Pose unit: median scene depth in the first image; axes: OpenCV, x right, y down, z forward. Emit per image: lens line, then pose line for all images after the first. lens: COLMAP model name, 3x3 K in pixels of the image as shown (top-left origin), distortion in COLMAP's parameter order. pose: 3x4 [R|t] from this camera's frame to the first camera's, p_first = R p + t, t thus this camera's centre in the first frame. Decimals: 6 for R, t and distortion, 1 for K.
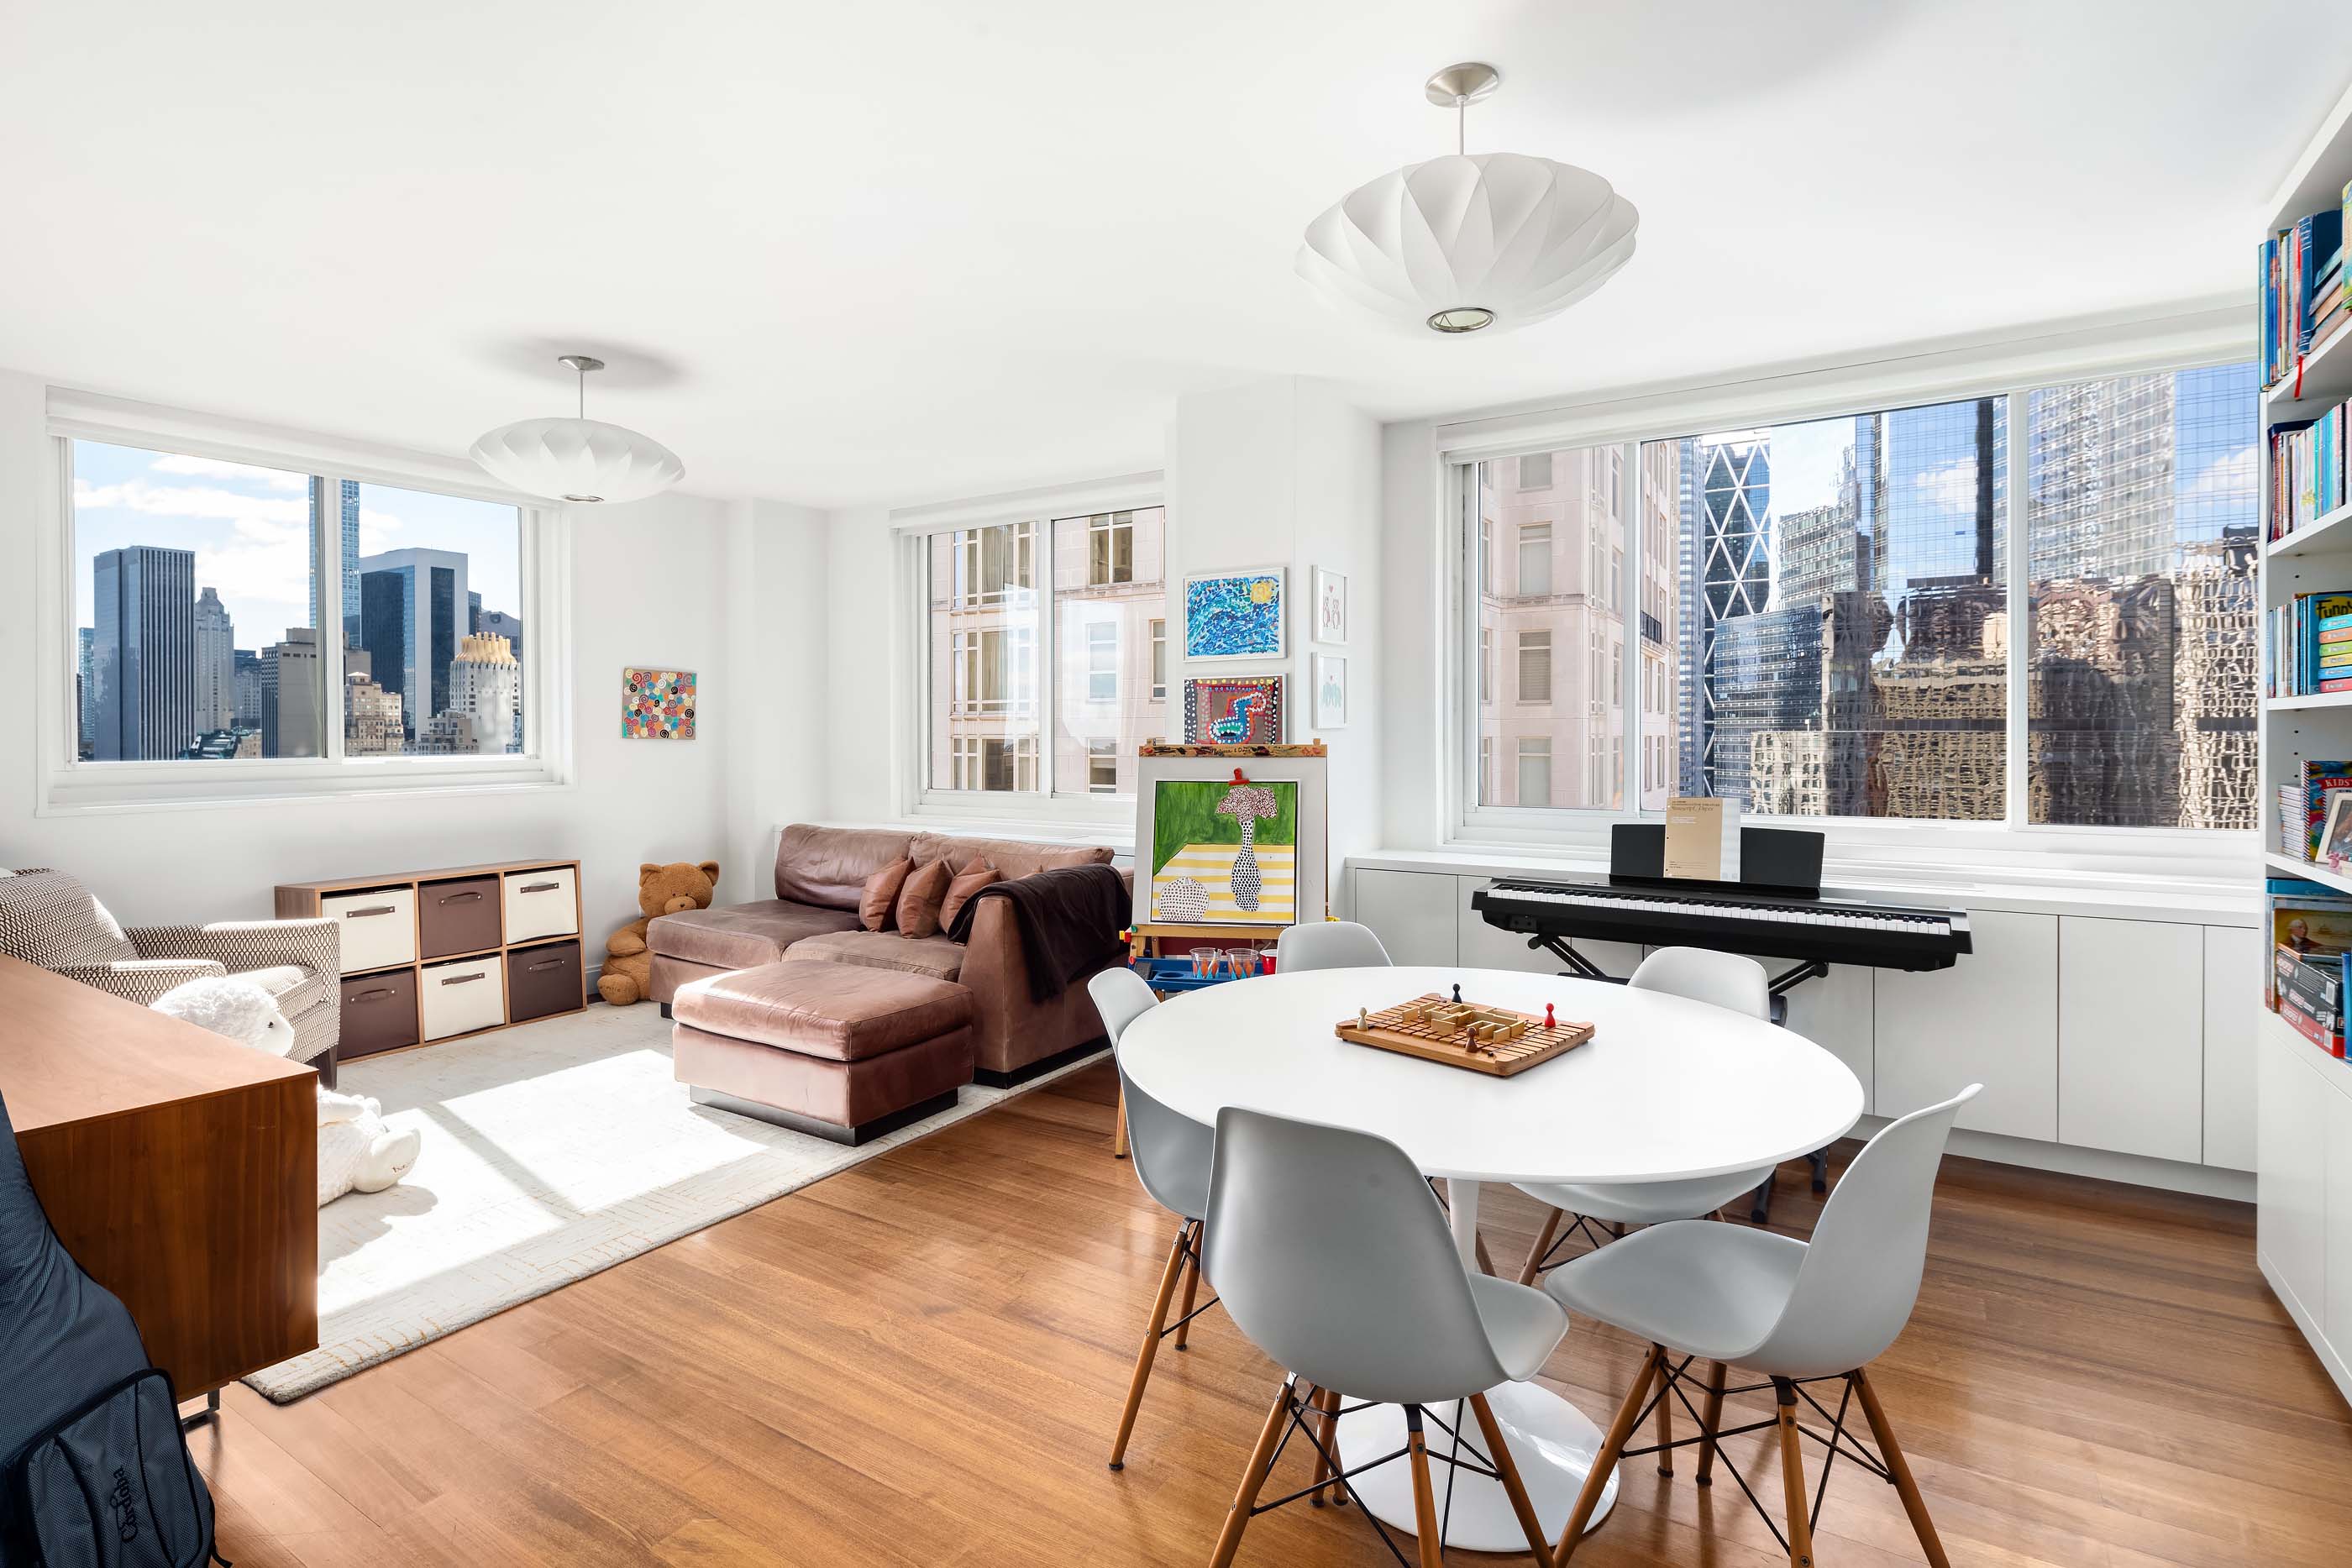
lens RADIAL K [[1153.5, 0, 1170.6], [0, 1153.5, 746.6], [0, 0, 1]] dist [-0.013488, 0.002748]
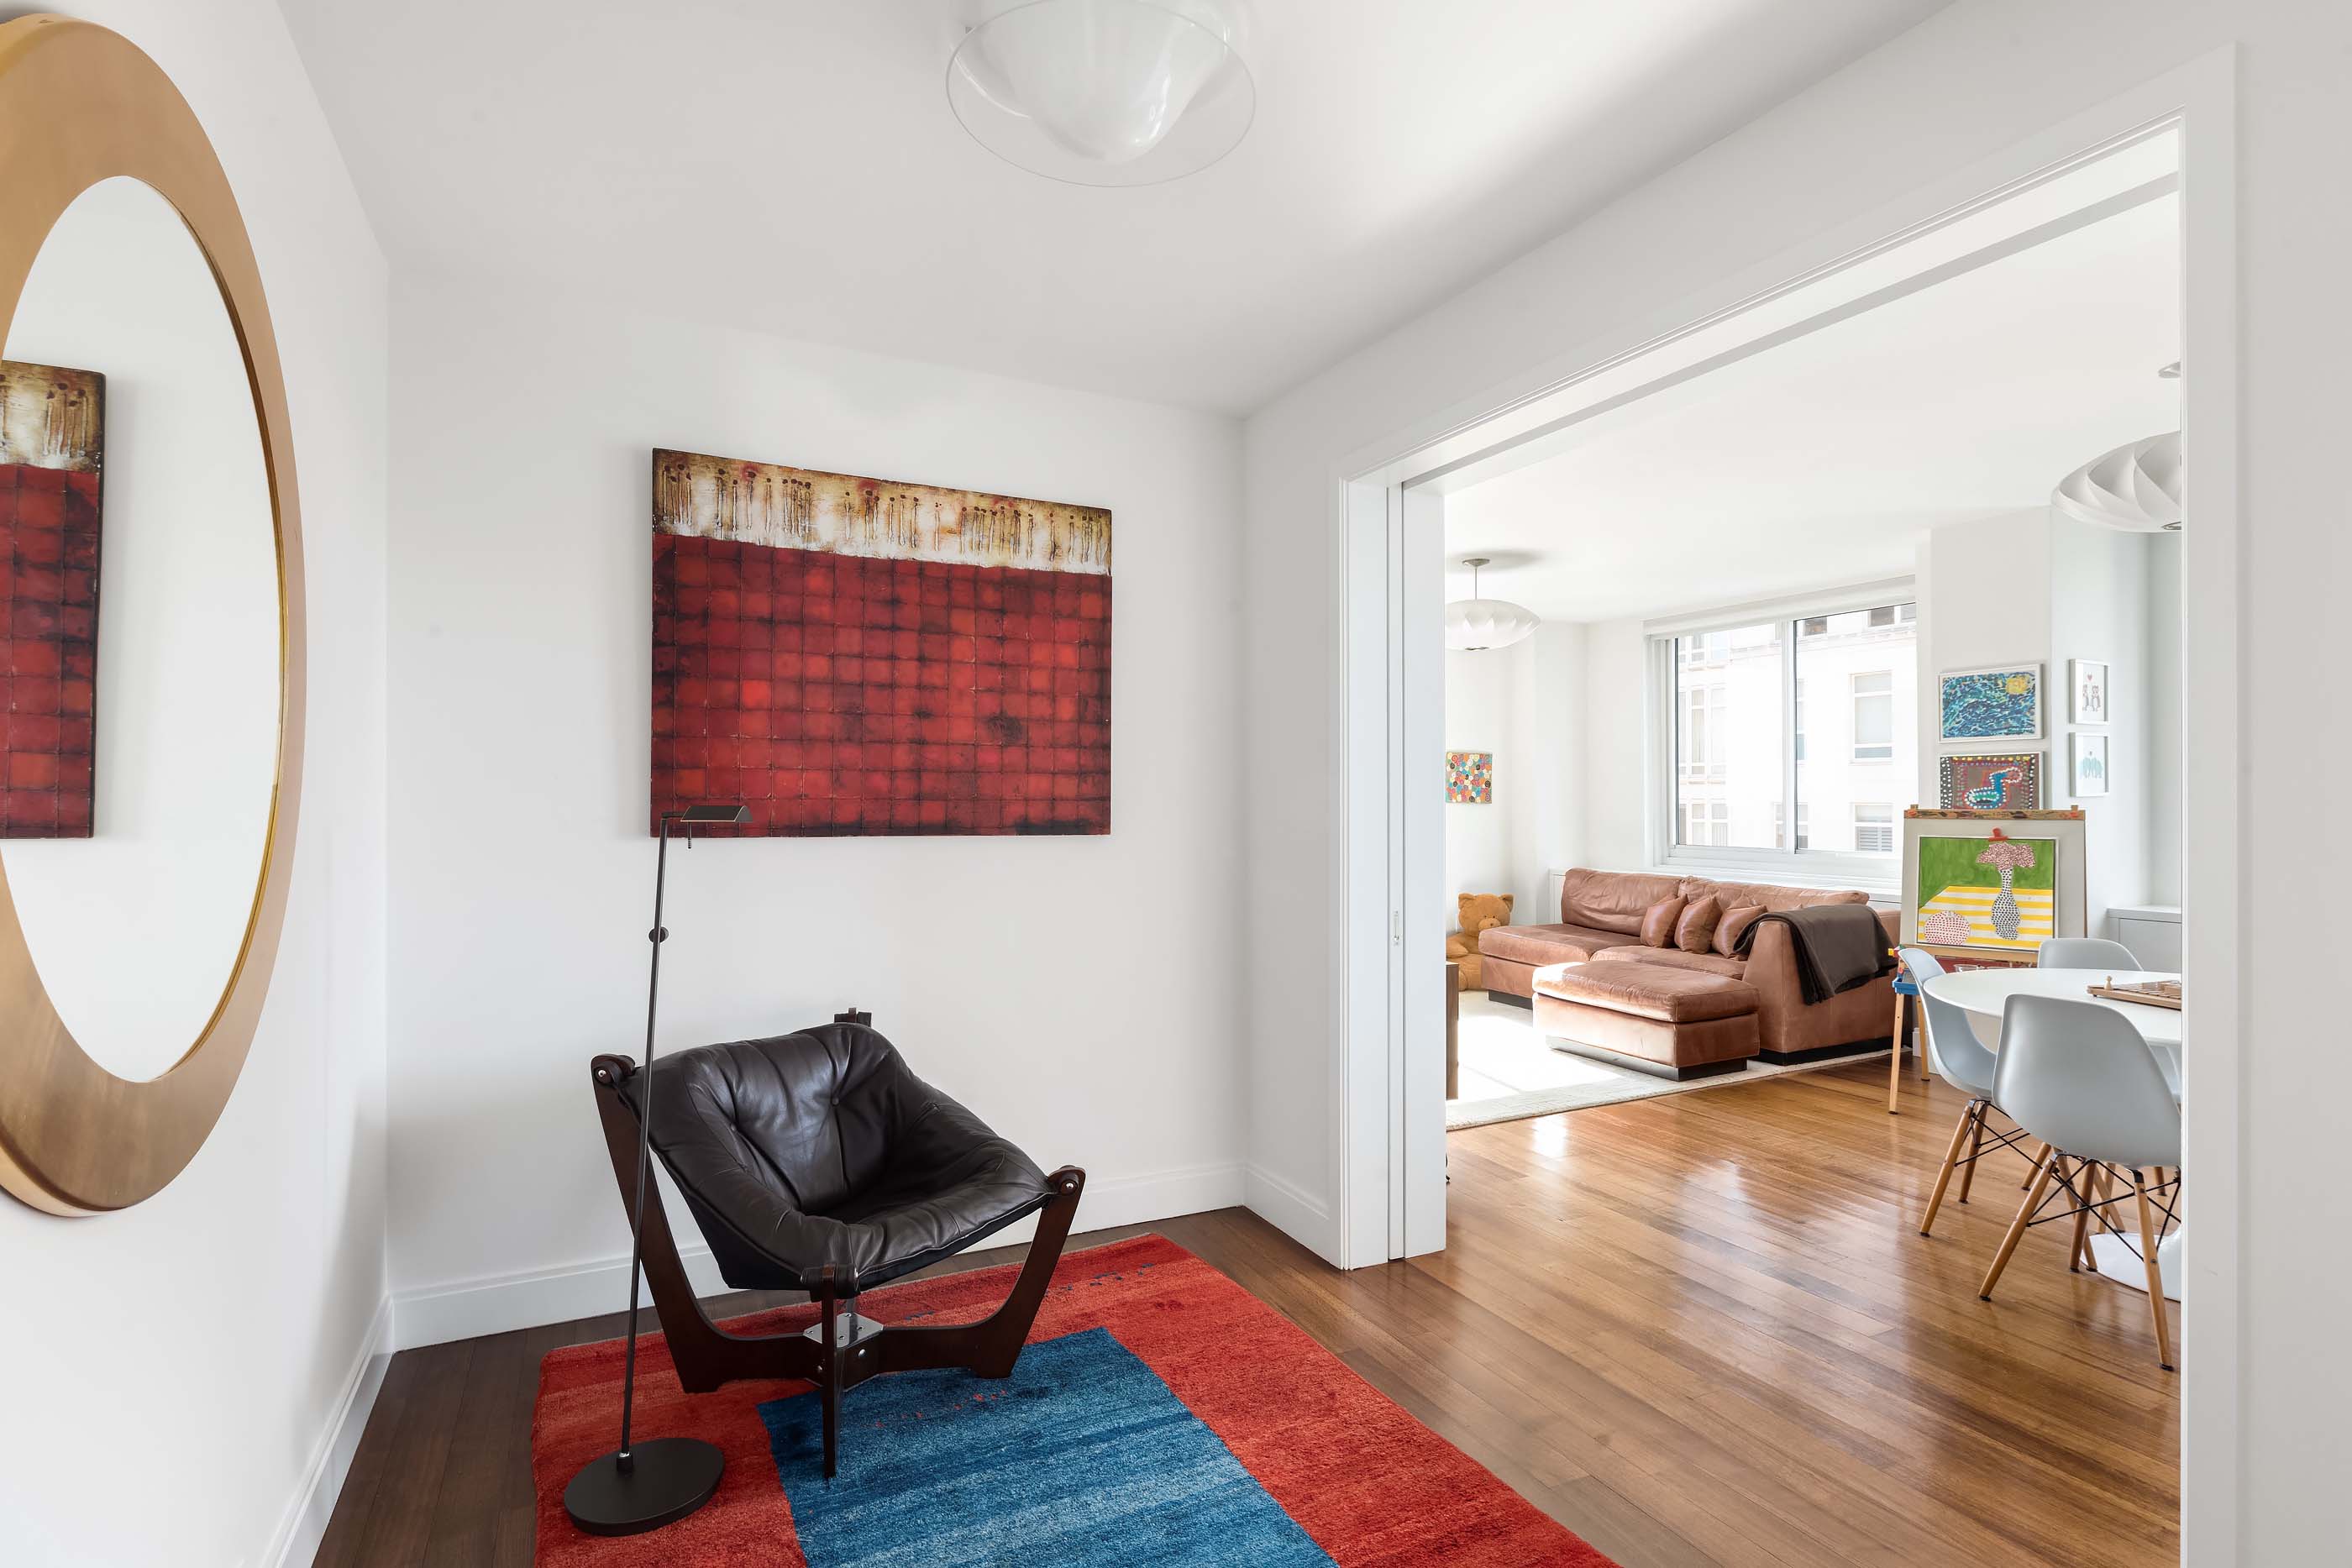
lens RADIAL K [[1153.5, 0, 1146.5], [0, 1153.5, 784.7], [0, 0, 1]] dist [-0.013488, 0.002748]
pose [[0.847079, -0.003843, -0.531453, -0.056488], [-0.007956, 0.999770, -0.019910, 0.002984], [0.531407, 0.021094, 0.846854, -0.502541]]
